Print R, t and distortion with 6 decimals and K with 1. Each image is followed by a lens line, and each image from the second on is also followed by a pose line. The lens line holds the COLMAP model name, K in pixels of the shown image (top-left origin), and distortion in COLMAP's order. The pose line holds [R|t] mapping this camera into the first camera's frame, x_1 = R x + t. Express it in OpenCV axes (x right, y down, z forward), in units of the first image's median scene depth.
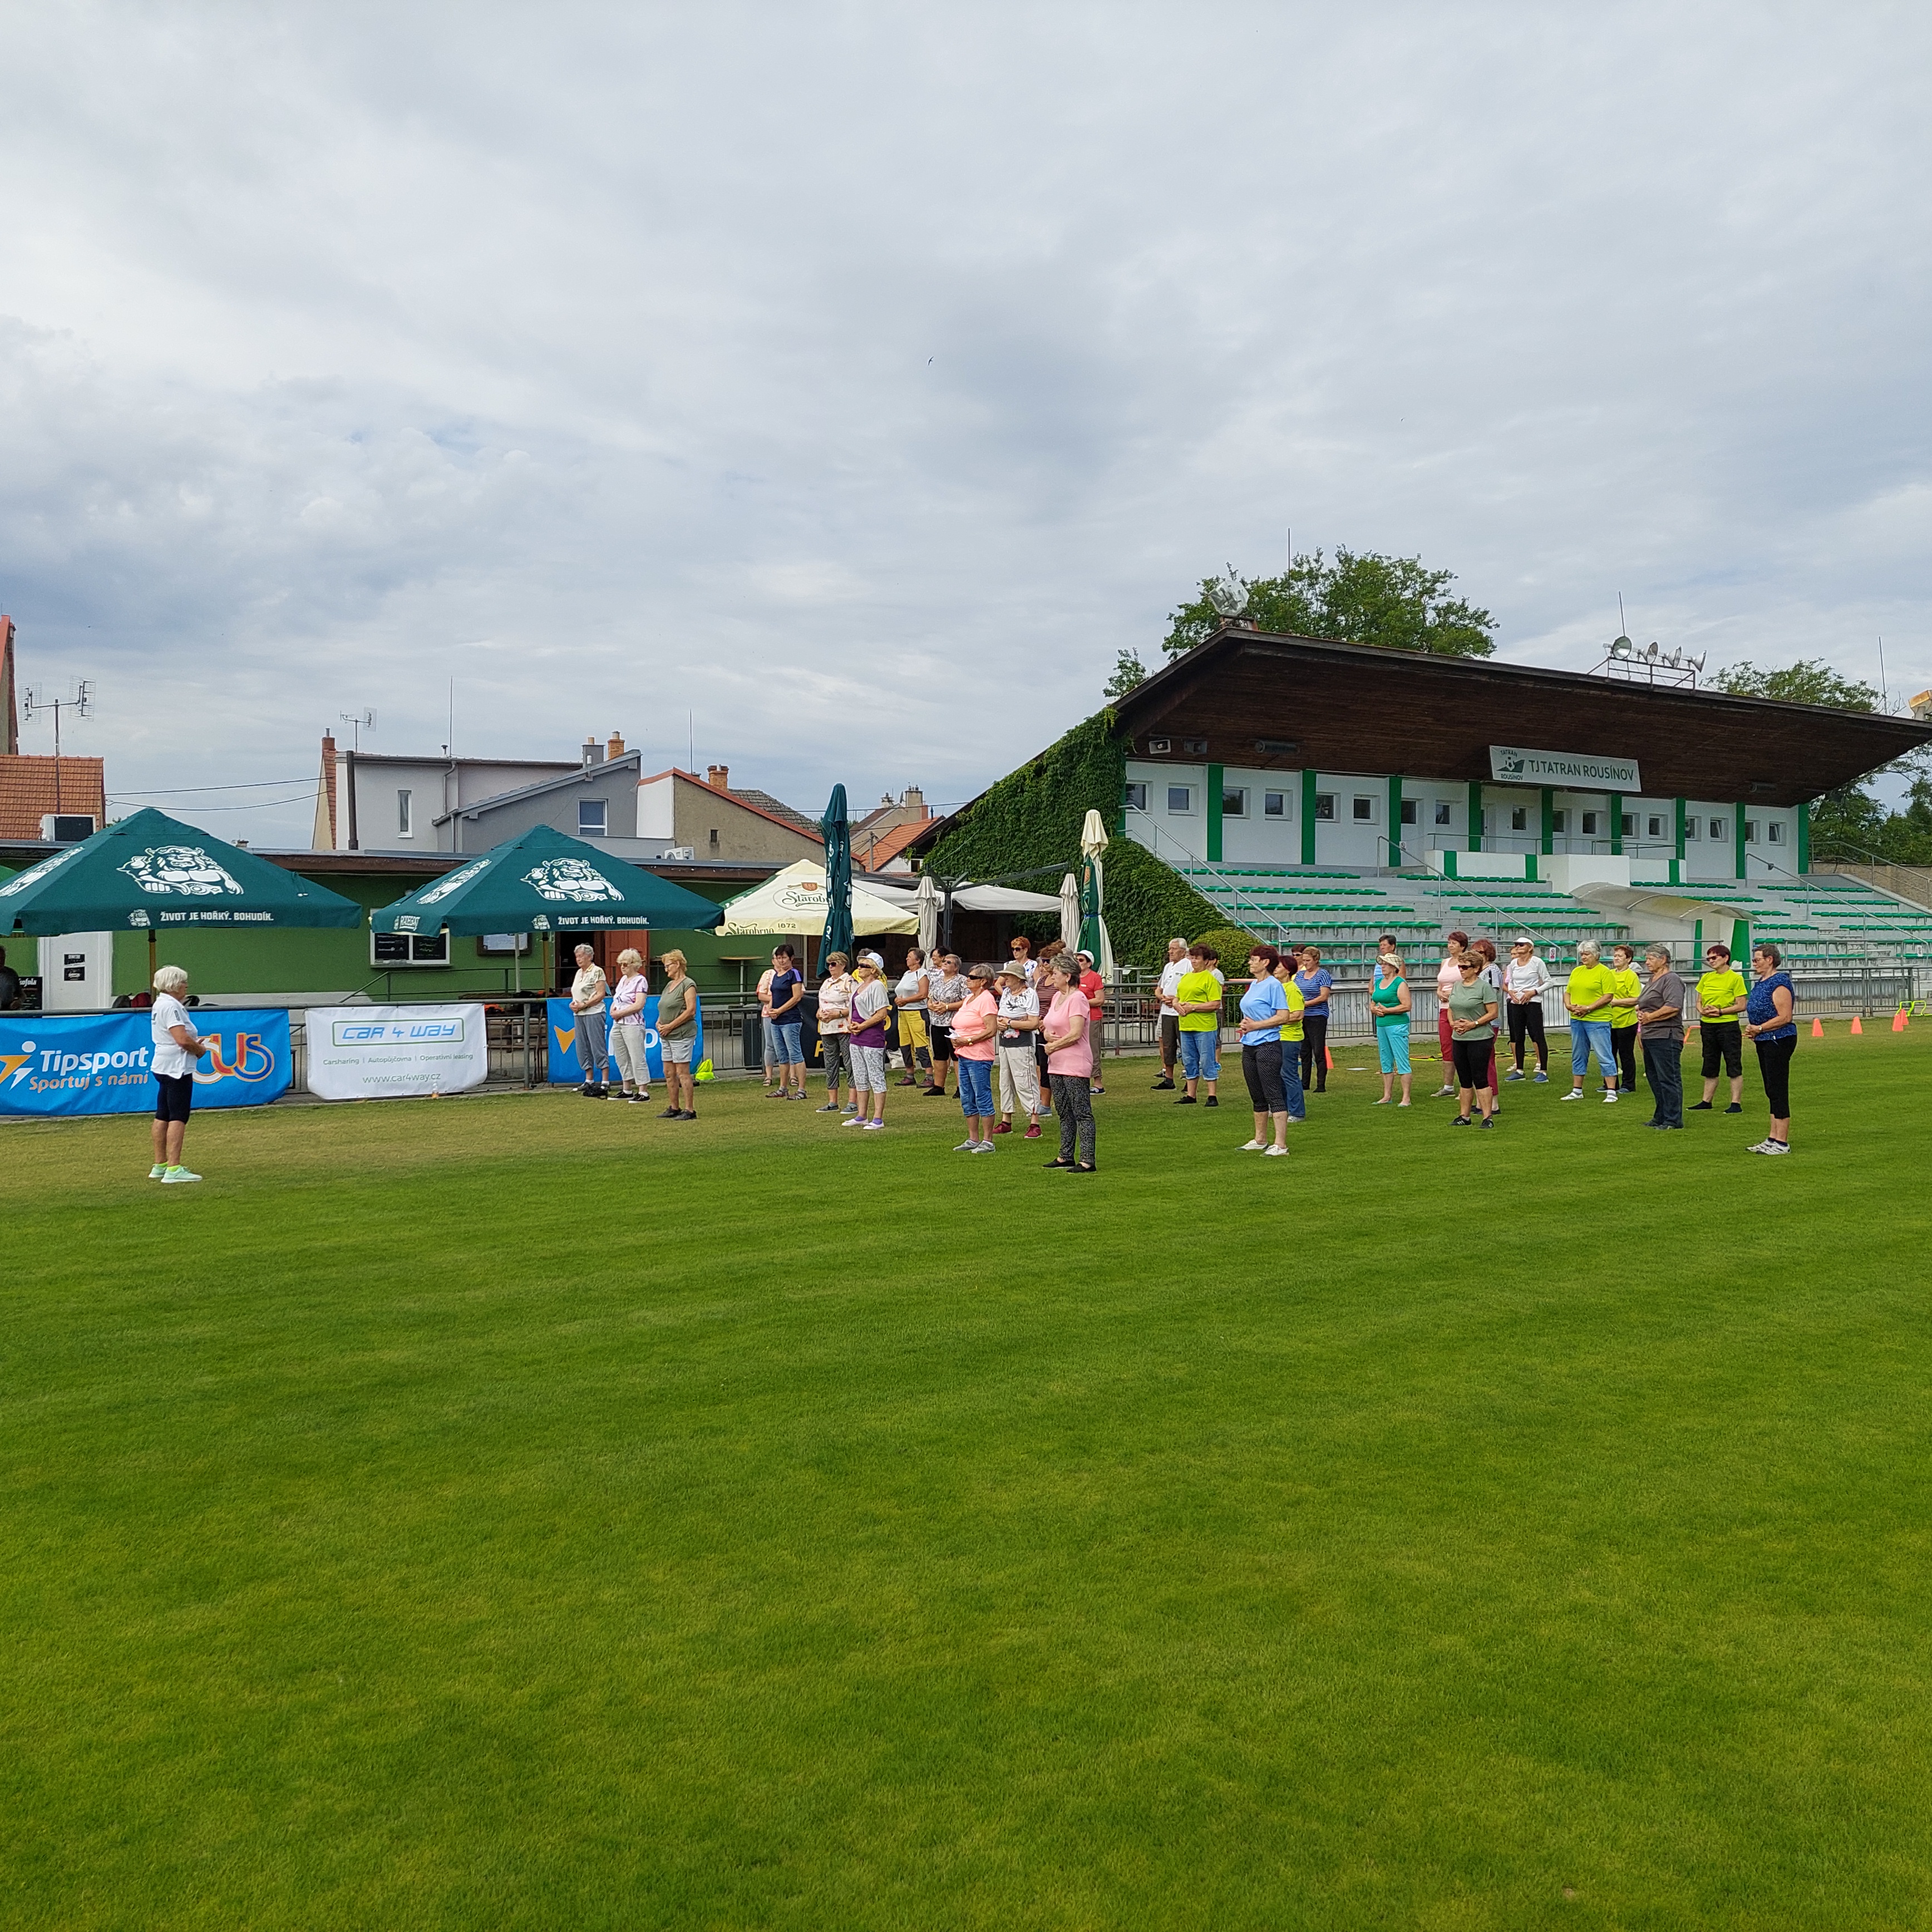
lens RADIAL K [[1847.8, 0, 966.0], [0, 1847.8, 966.0], [0, 0, 1]] dist [0.100746, -0.094386]
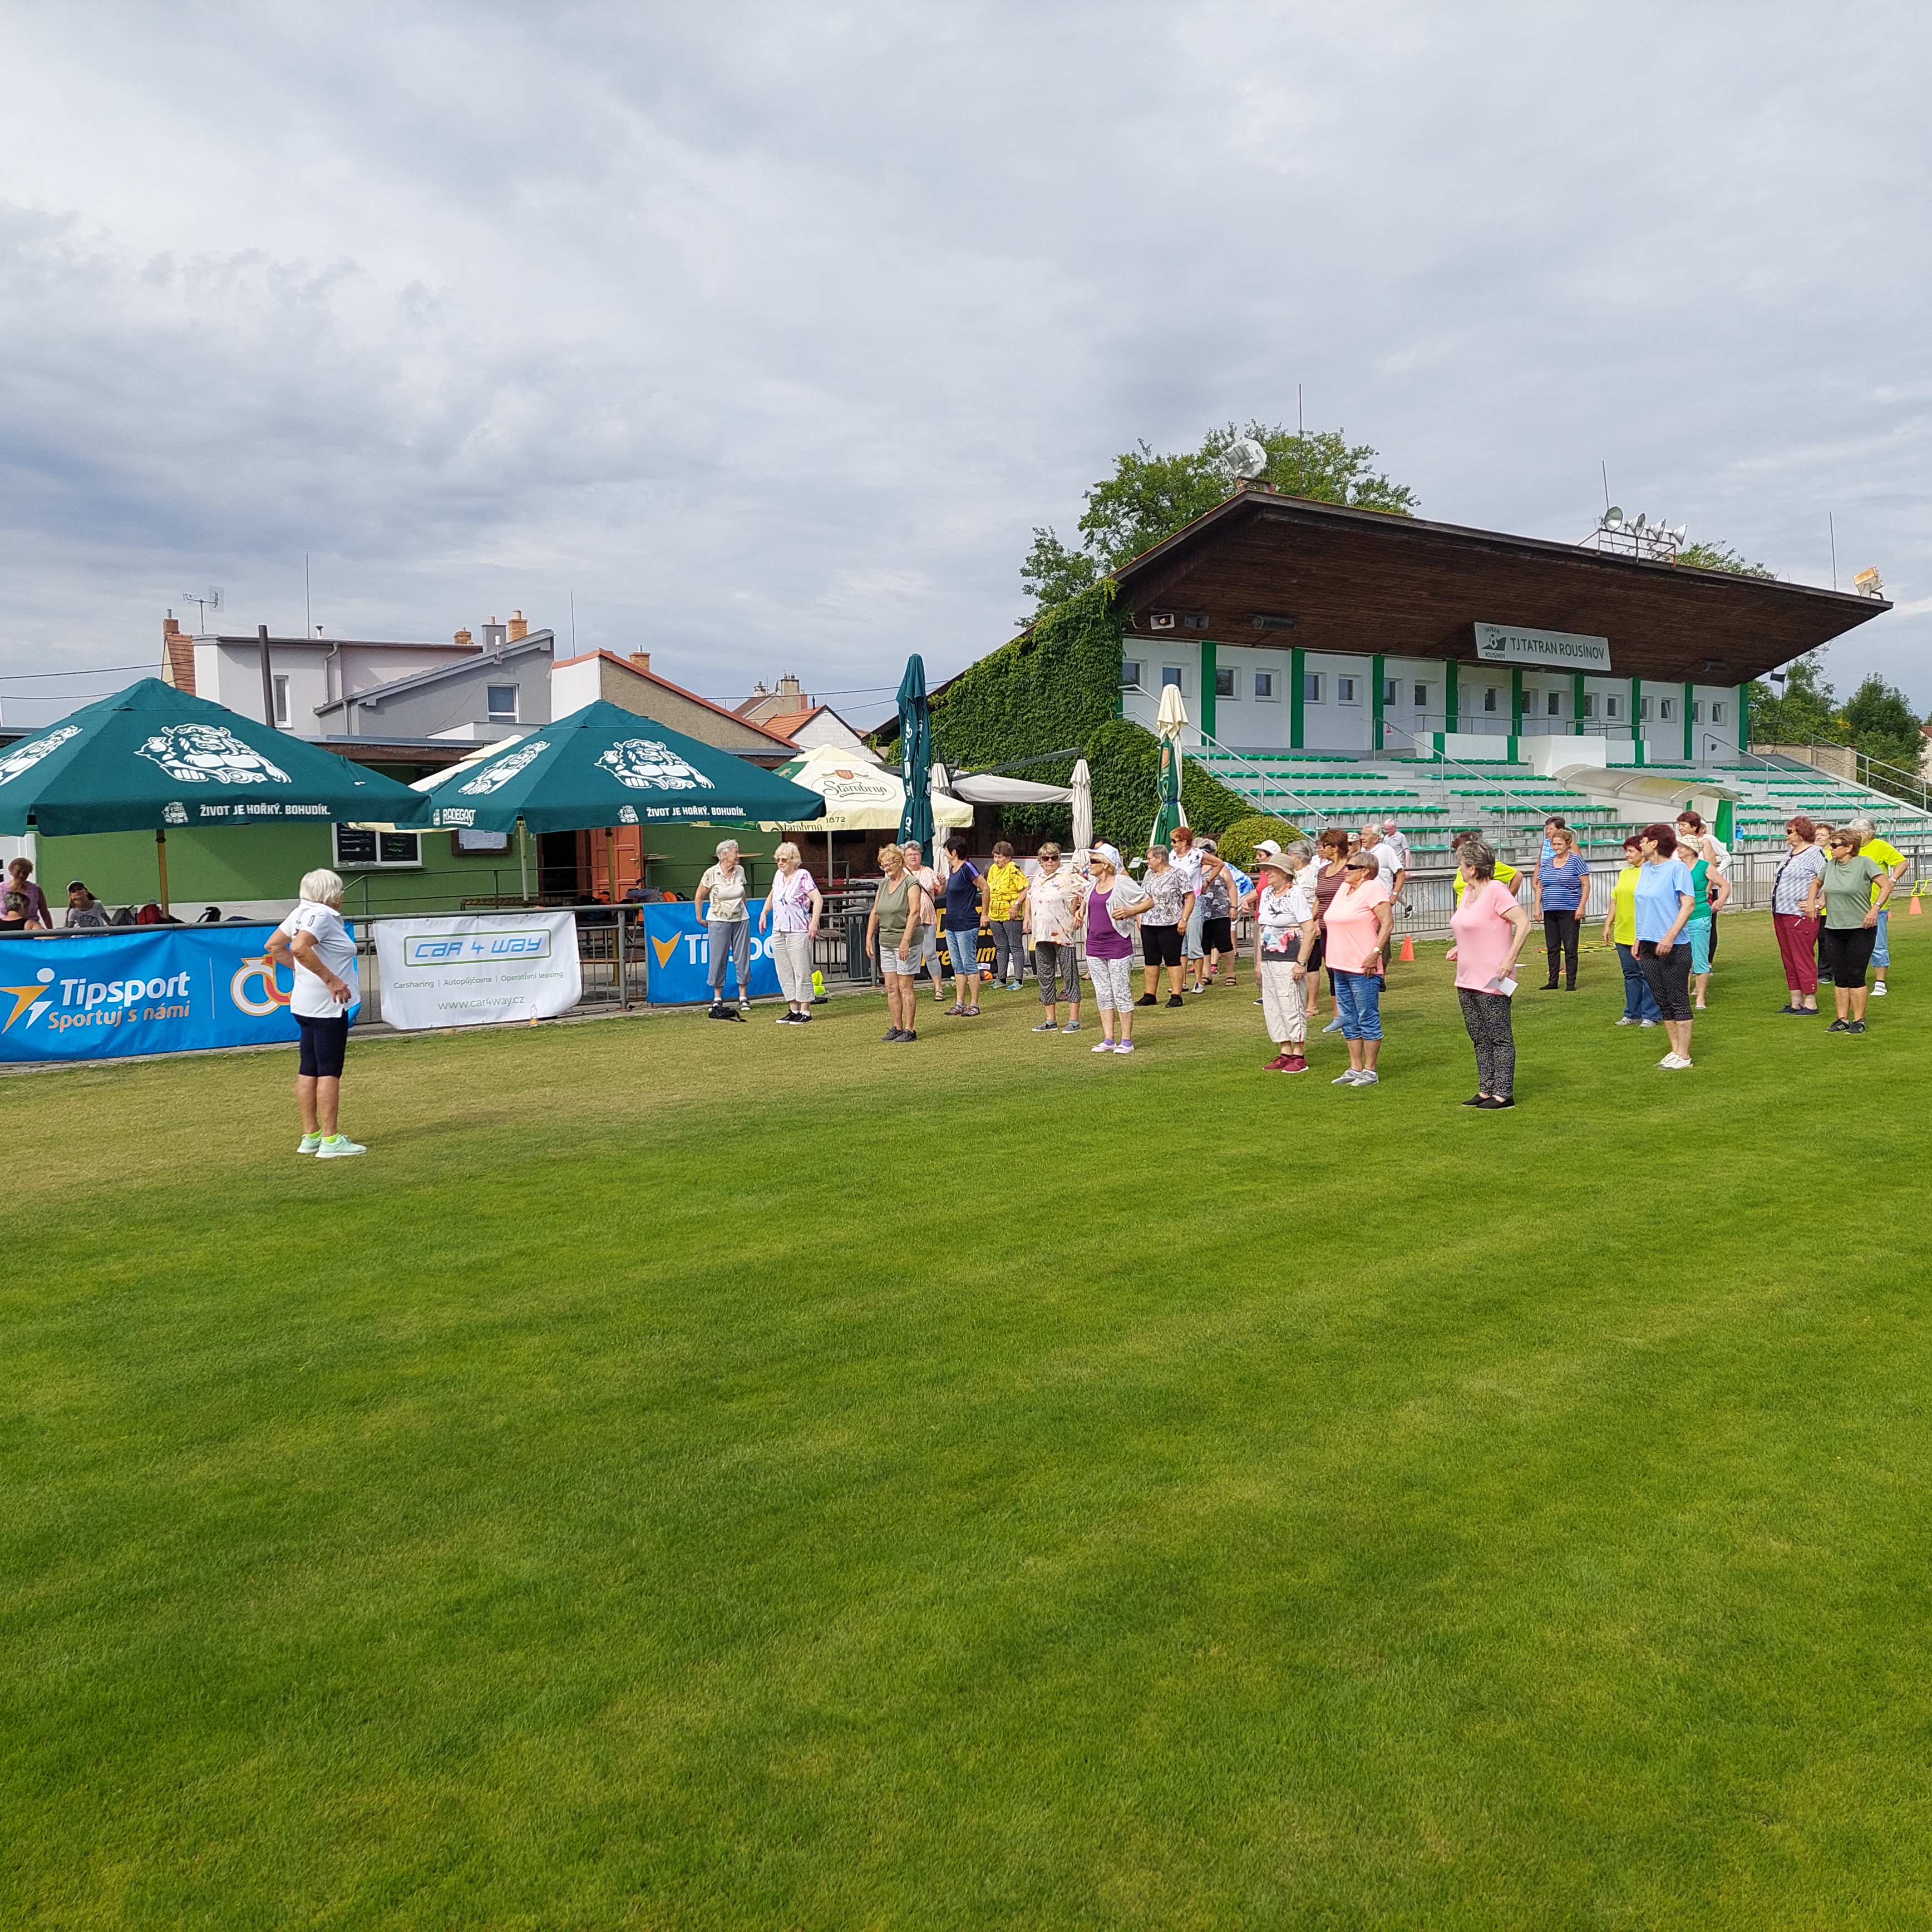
lens RADIAL K [[1842.0, 0, 1008.9], [0, 1842.0, 971.3], [0, 0, 1]] dist [0.119133, -0.172504]
pose [[0.993361, -0.021794, 0.112953, -0.076407], [0.014958, 0.998025, 0.061017, -0.000555], [-0.114060, -0.058923, 0.991725, 0.068579]]
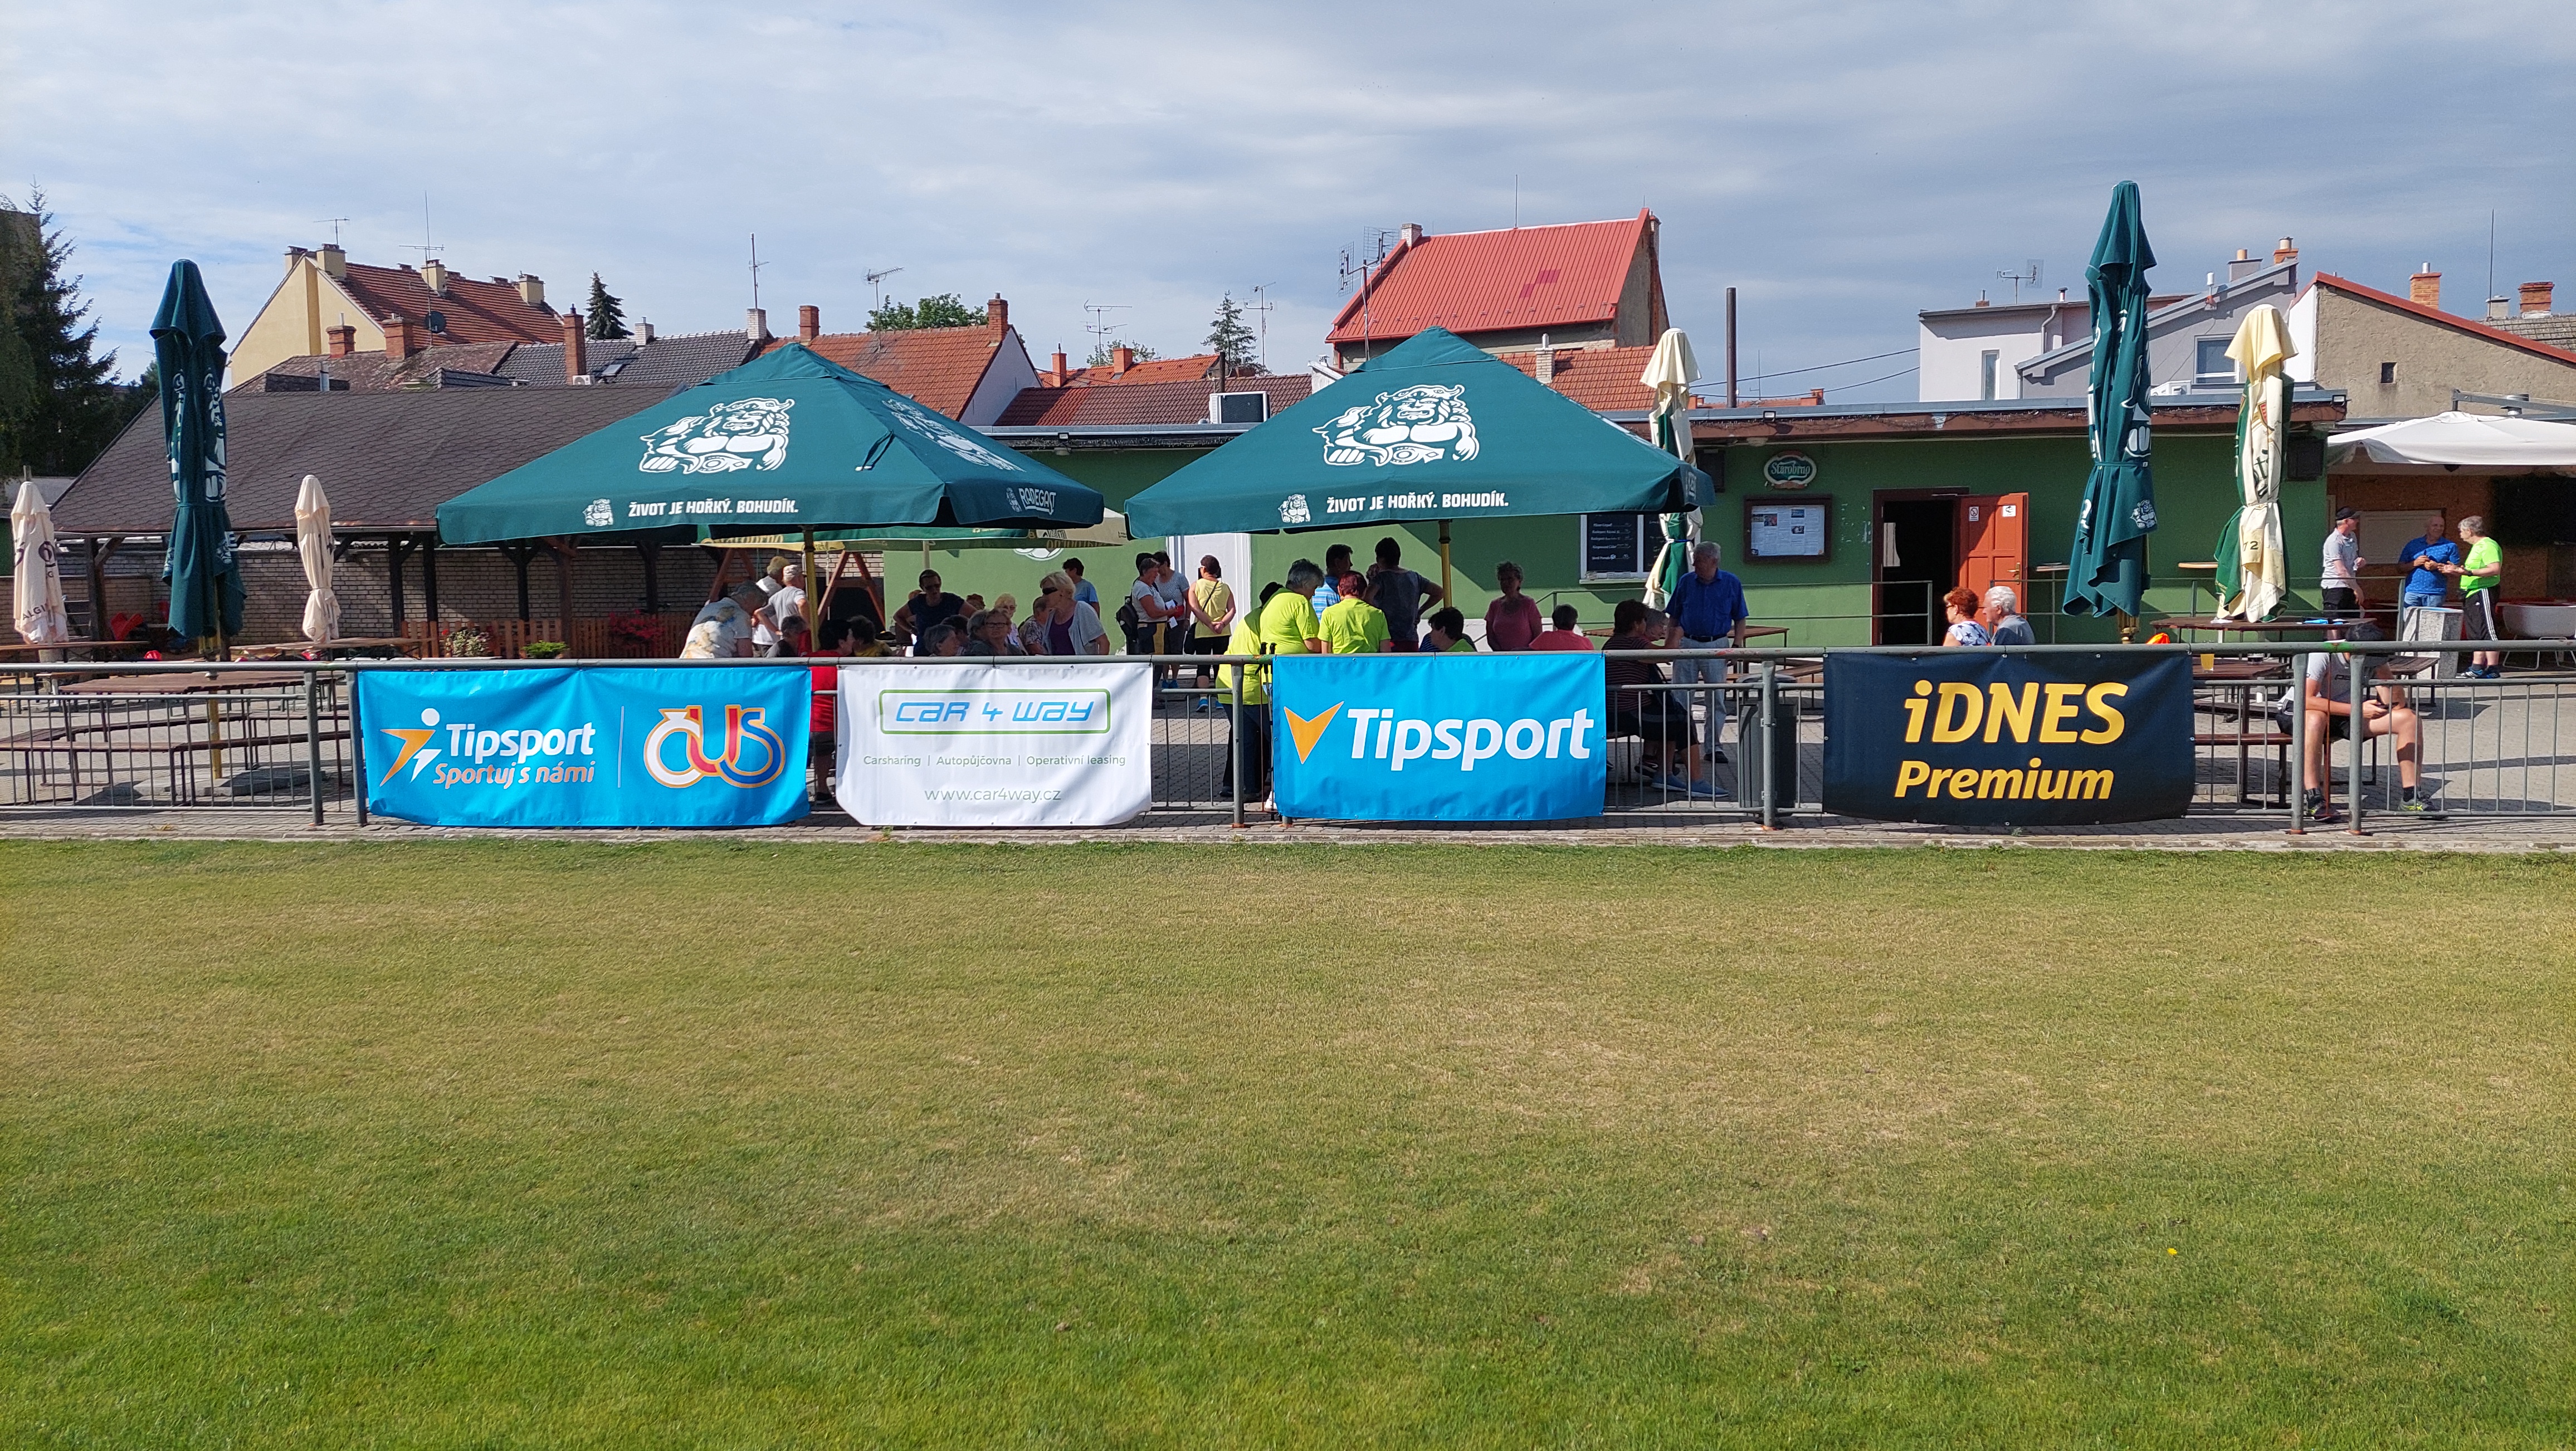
lens RADIAL K [[1845.0, 0, 1330.1], [0, 1845.0, 712.4], [0, 0, 1]] dist [0.095697, -0.120344]
pose [[0.719003, 0.050592, -0.693163, 0.072114], [0.003114, 0.997103, 0.076006, -0.002857], [0.695000, -0.056807, 0.716762, 0.317150]]
